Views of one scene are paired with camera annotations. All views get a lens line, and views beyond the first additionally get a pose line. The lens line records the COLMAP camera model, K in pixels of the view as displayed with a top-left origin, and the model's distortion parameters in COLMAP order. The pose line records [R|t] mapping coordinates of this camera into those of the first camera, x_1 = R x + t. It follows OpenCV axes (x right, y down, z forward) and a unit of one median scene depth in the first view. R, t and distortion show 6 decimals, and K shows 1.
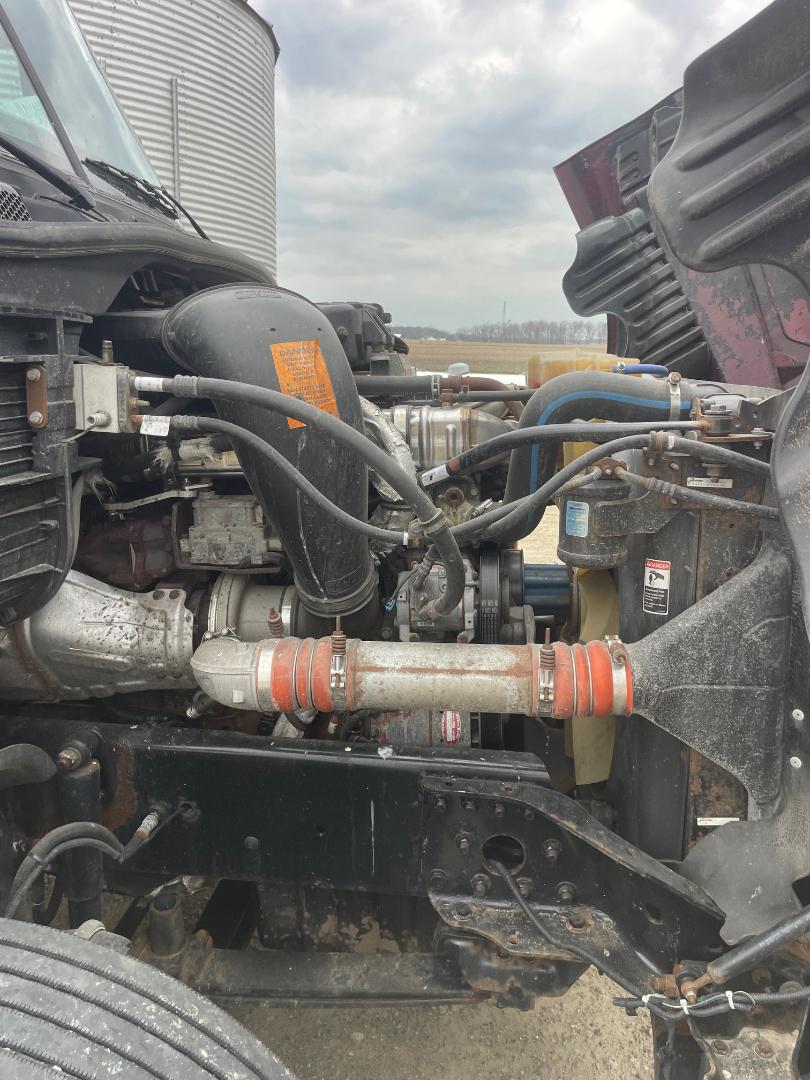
lens RADIAL K [[811.9, 0, 413.8], [0, 811.9, 535.0], [0, 0, 1]] dist [0.086321, -0.119792]
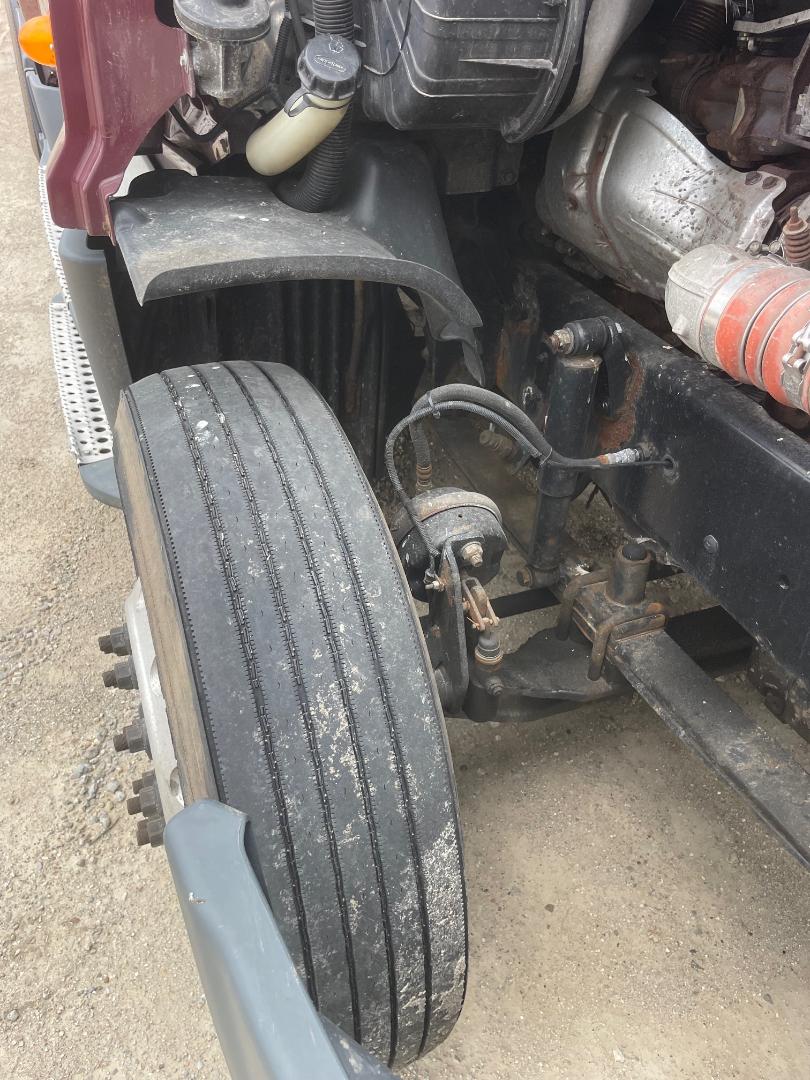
lens RADIAL K [[811.9, 0, 413.8], [0, 811.9, 535.0], [0, 0, 1]] dist [0.086321, -0.119792]
pose [[0.455168, 0.533103, -0.713179, 0.231982], [-0.213526, 0.842939, 0.493822, 0.045118], [0.864424, -0.072489, 0.497510, 0.382227]]
